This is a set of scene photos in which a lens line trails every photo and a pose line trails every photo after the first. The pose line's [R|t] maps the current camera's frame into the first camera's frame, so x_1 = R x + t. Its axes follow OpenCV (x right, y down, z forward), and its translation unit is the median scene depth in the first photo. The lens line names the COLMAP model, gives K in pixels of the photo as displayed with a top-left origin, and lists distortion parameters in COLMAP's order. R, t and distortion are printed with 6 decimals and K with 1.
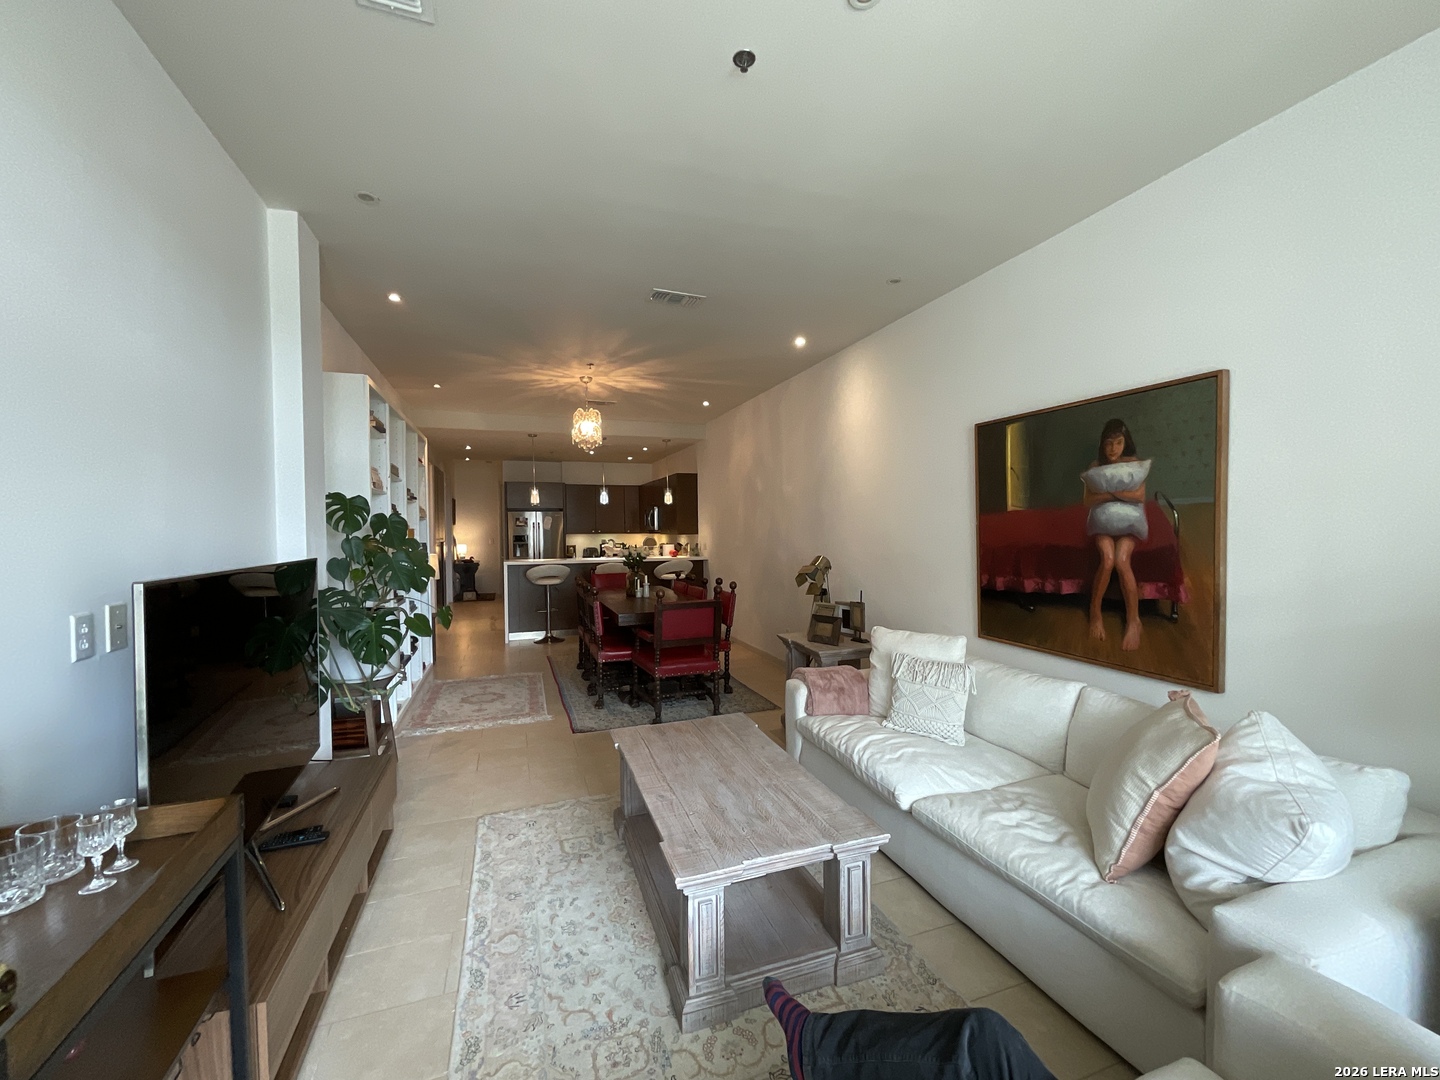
lens RADIAL K [[579.0, 0, 720.0], [0, 579.0, 540.0], [0, 0, 1]] dist [0.000672, -0.003512]
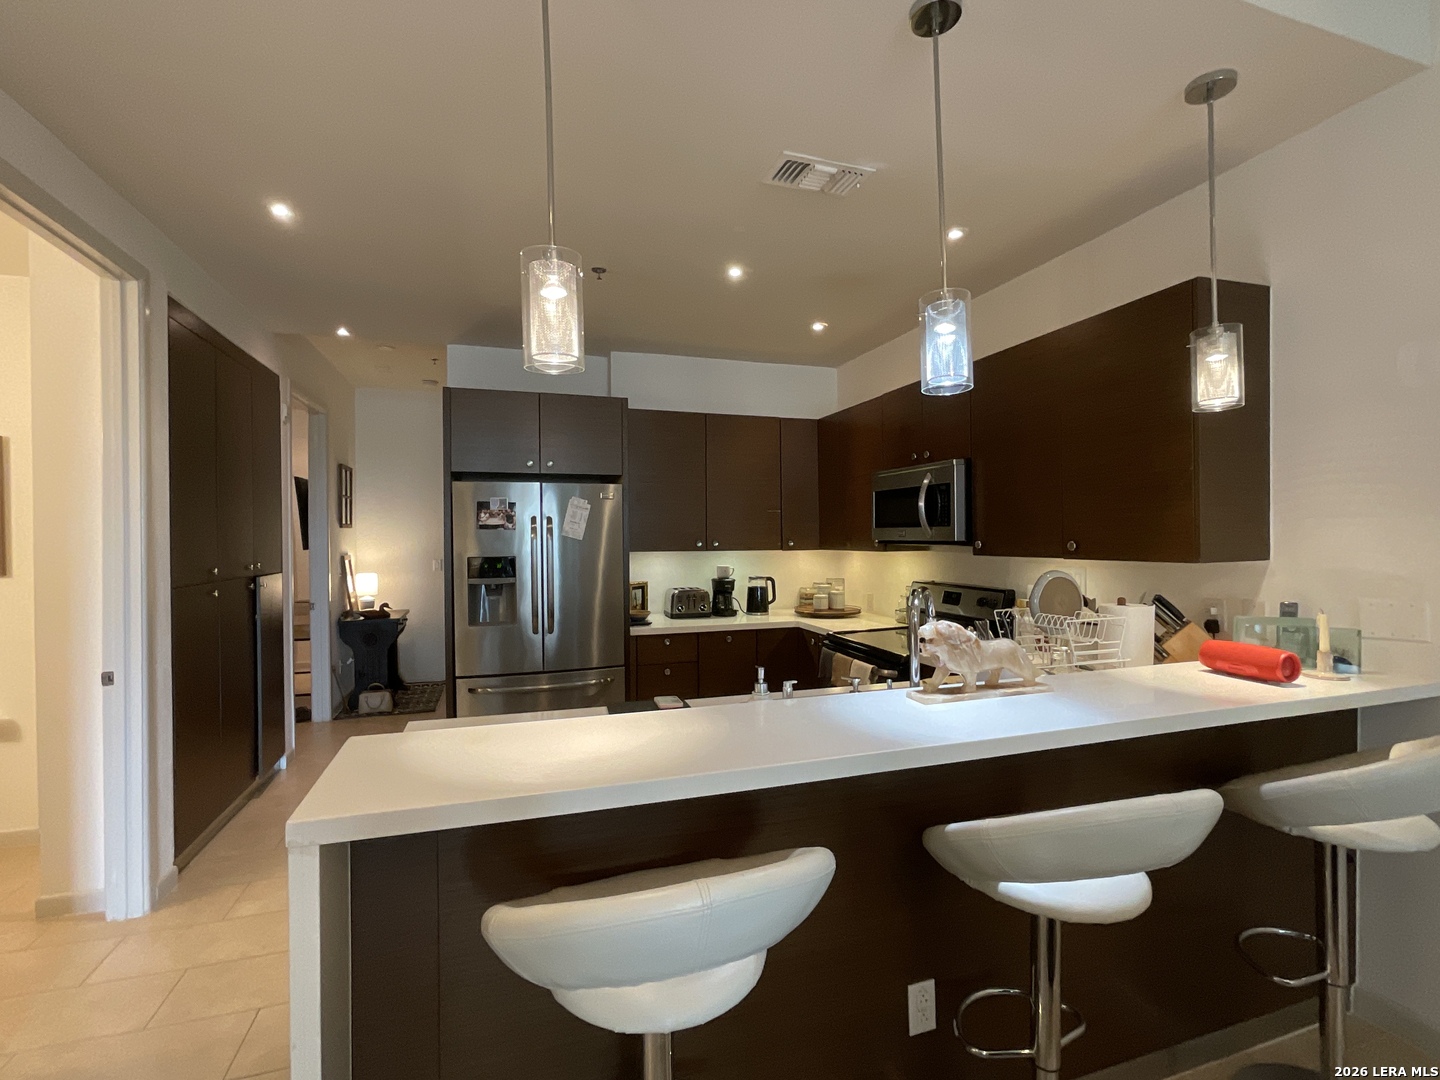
lens RADIAL K [[665.0, 0, 720.0], [0, 665.0, 540.0], [0, 0, 1]] dist [0.002653, 0.000162]
pose [[0.999497, 0.000880, -0.031700, -0.196072], [-0.001356, 0.999886, -0.015022, -0.011130], [0.031683, 0.015057, 0.999385, 0.600571]]
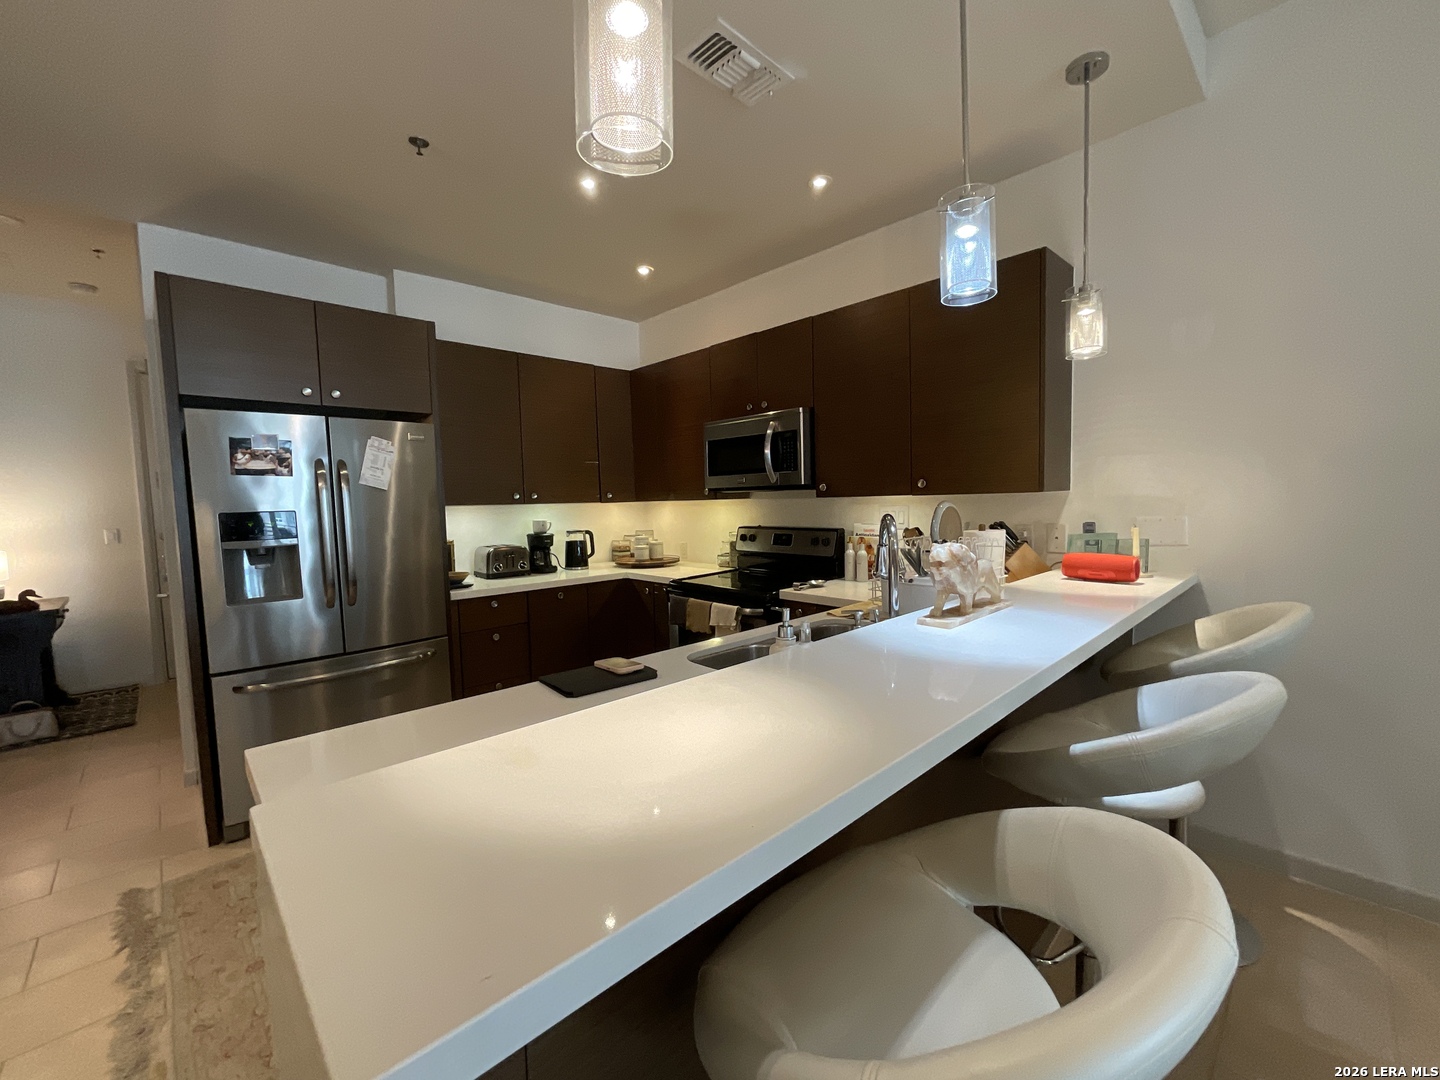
lens RADIAL K [[593.0, 0, 720.0], [0, 593.0, 540.0], [0, 0, 1]] dist [0.000573, 0.000237]
pose [[0.917069, -0.041665, 0.396546, -0.251236], [0.025120, 0.998587, 0.046827, -0.002918], [-0.397936, -0.032983, 0.916820, 0.655217]]
